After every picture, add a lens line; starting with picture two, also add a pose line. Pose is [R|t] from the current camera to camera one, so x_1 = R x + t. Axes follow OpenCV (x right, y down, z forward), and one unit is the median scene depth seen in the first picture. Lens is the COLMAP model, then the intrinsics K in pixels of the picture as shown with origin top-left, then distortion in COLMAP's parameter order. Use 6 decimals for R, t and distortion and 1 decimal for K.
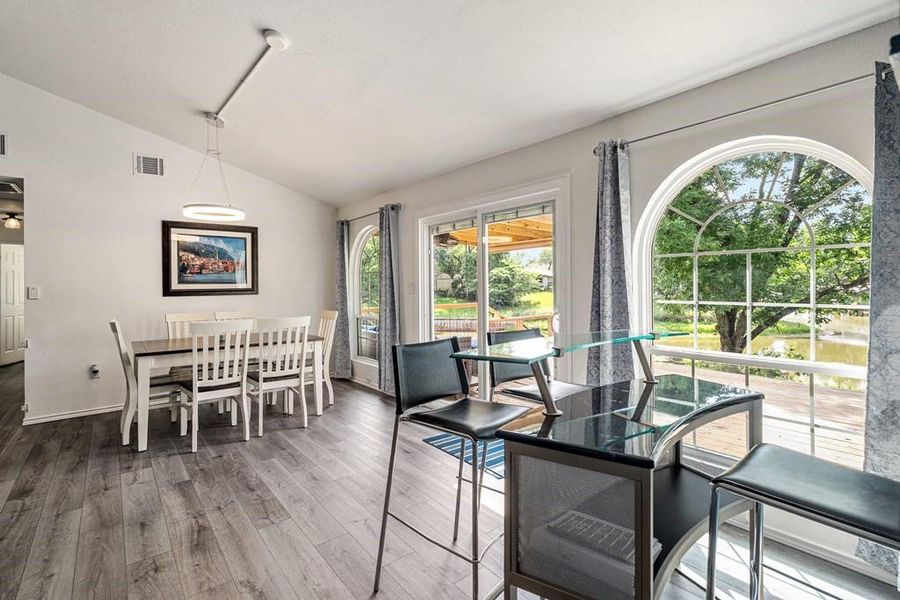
lens RADIAL K [[414.3, 0, 449.3], [0, 414.3, 285.5], [0, 0, 1]] dist [-0.002759, -0.000559]
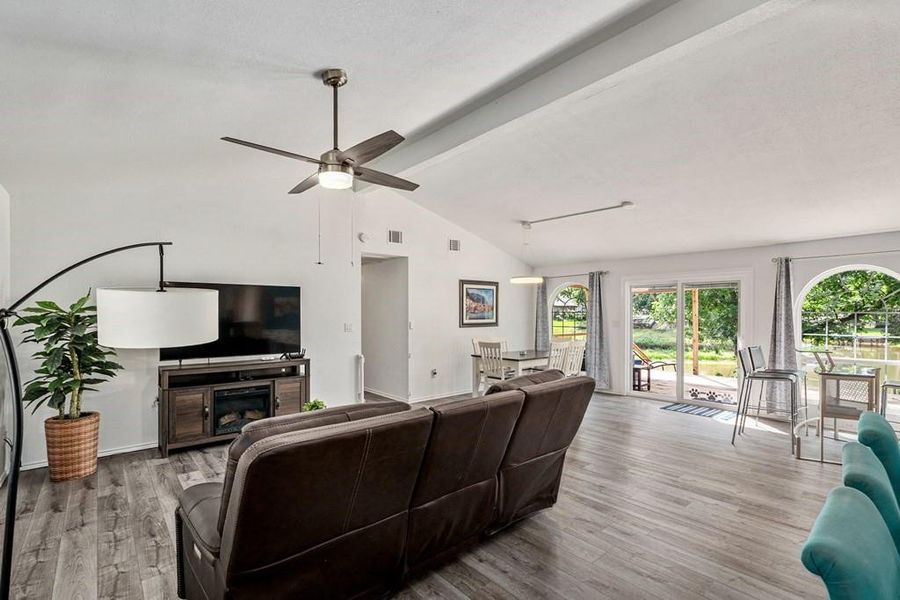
lens RADIAL K [[414.3, 0, 459.1], [0, 414.3, 312.5], [0, 0, 1]] dist [-0.002759, -0.000559]
pose [[0.999270, 0.009539, 0.037006, -0.746473], [-0.009482, 0.999954, -0.001698, -0.027700], [-0.037021, 0.001346, 0.999314, -0.578427]]
